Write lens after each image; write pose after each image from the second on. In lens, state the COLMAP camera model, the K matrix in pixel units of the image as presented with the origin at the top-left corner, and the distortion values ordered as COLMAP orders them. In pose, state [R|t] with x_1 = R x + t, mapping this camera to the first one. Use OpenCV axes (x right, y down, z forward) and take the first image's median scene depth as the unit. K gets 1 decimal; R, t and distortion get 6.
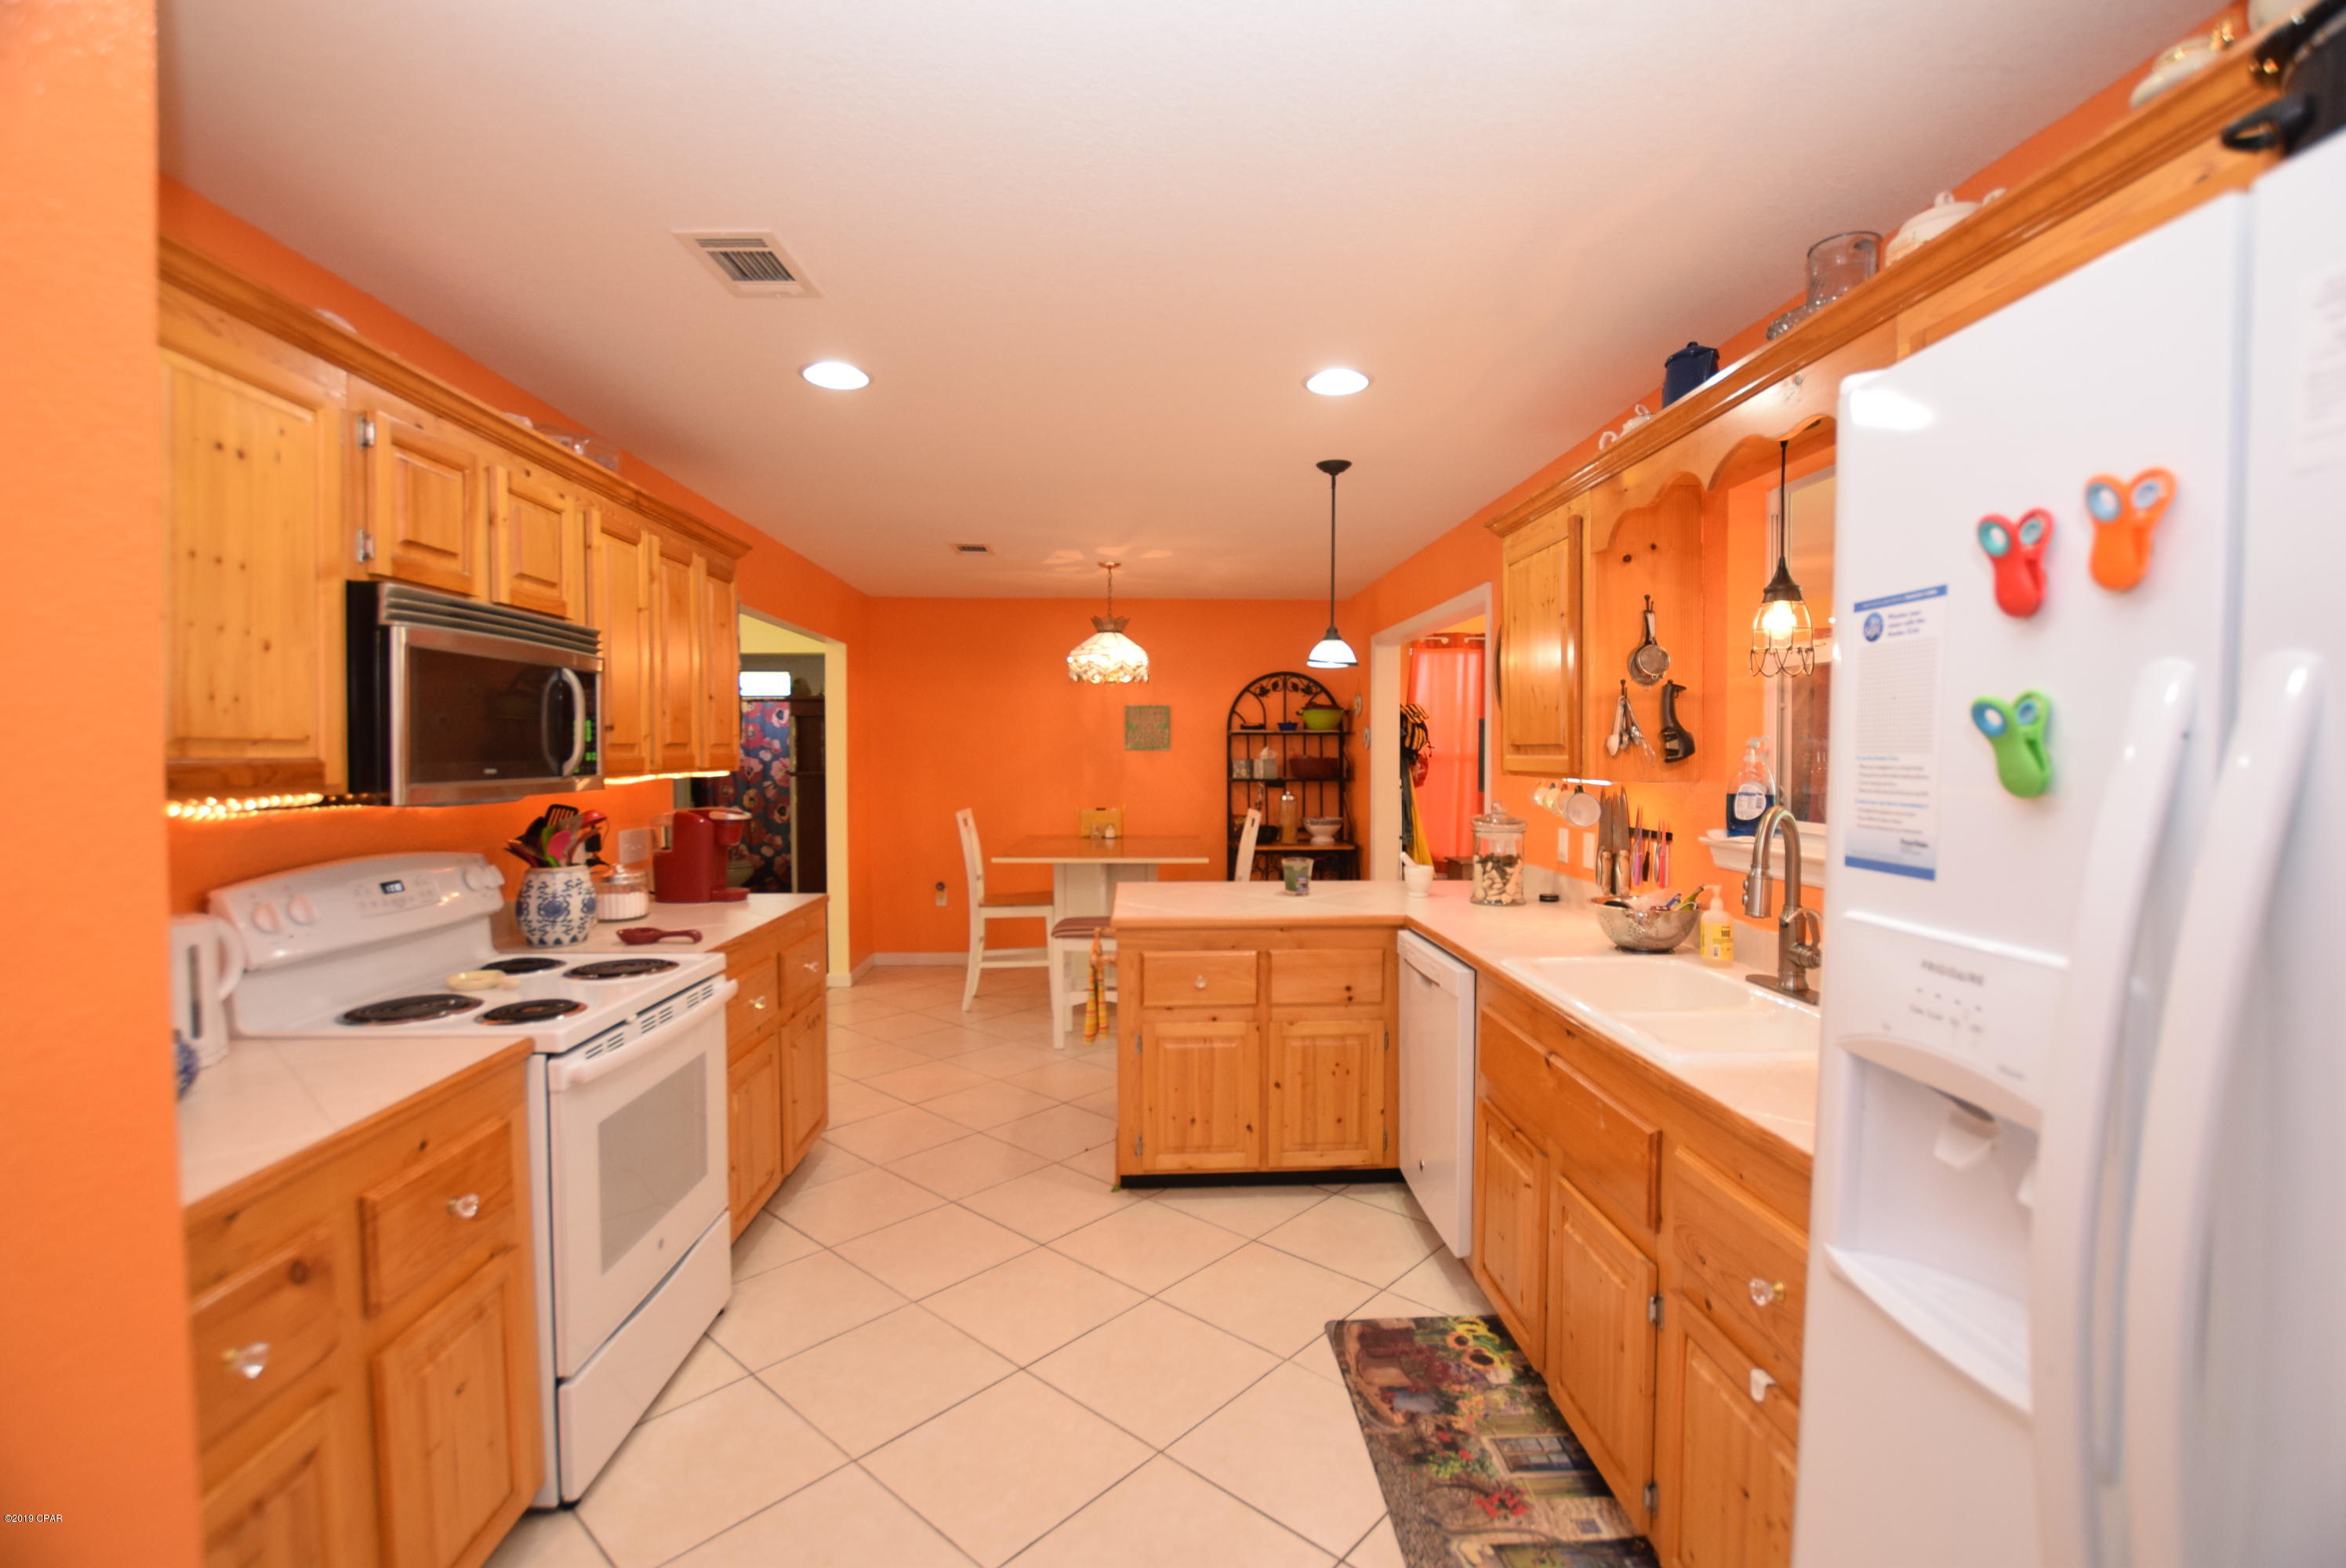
lens RADIAL K [[1036.9, 0, 1167.3], [0, 1036.9, 776.8], [0, 0, 1]] dist [-0.031682, 0.004172]
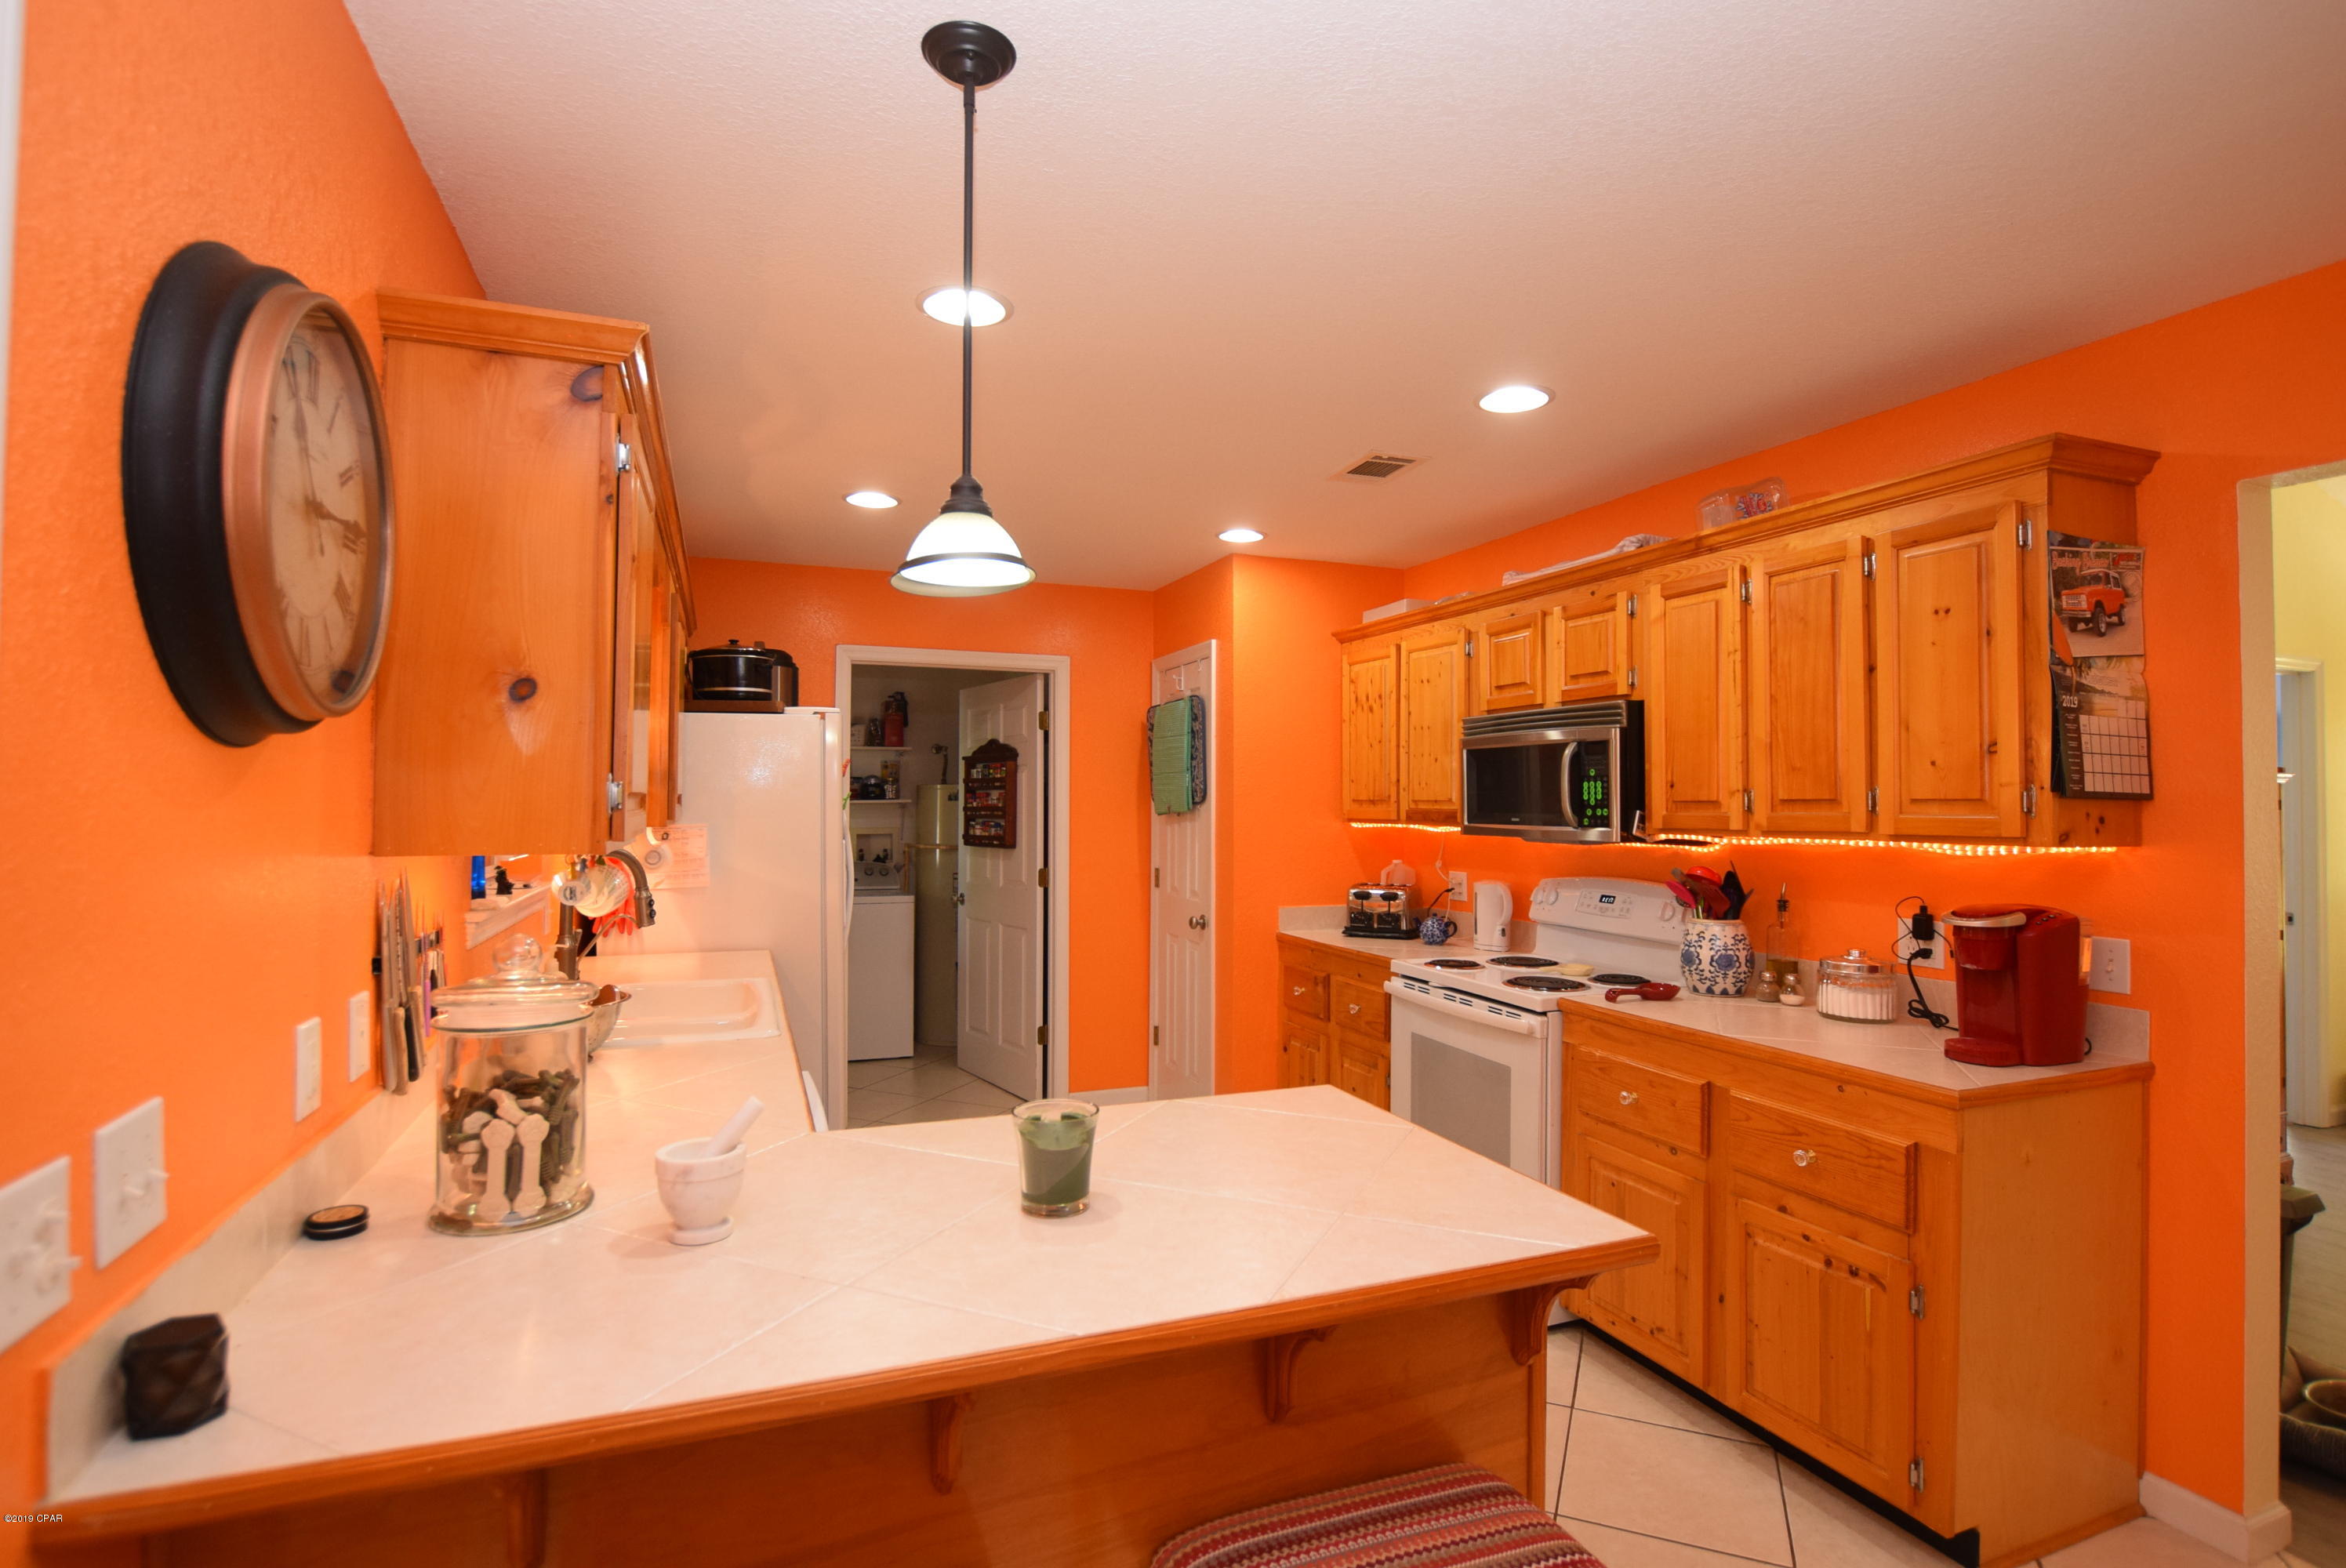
lens RADIAL K [[1143.9, 0, 1170.2], [0, 1143.9, 775.1], [0, 0, 1]] dist [-0.027755, 0.000964]
pose [[-0.945768, -0.001202, -0.324840, 0.402499], [-0.001936, 0.999996, 0.001937, -0.078217], [0.324837, 0.002461, -0.945767, 2.534370]]
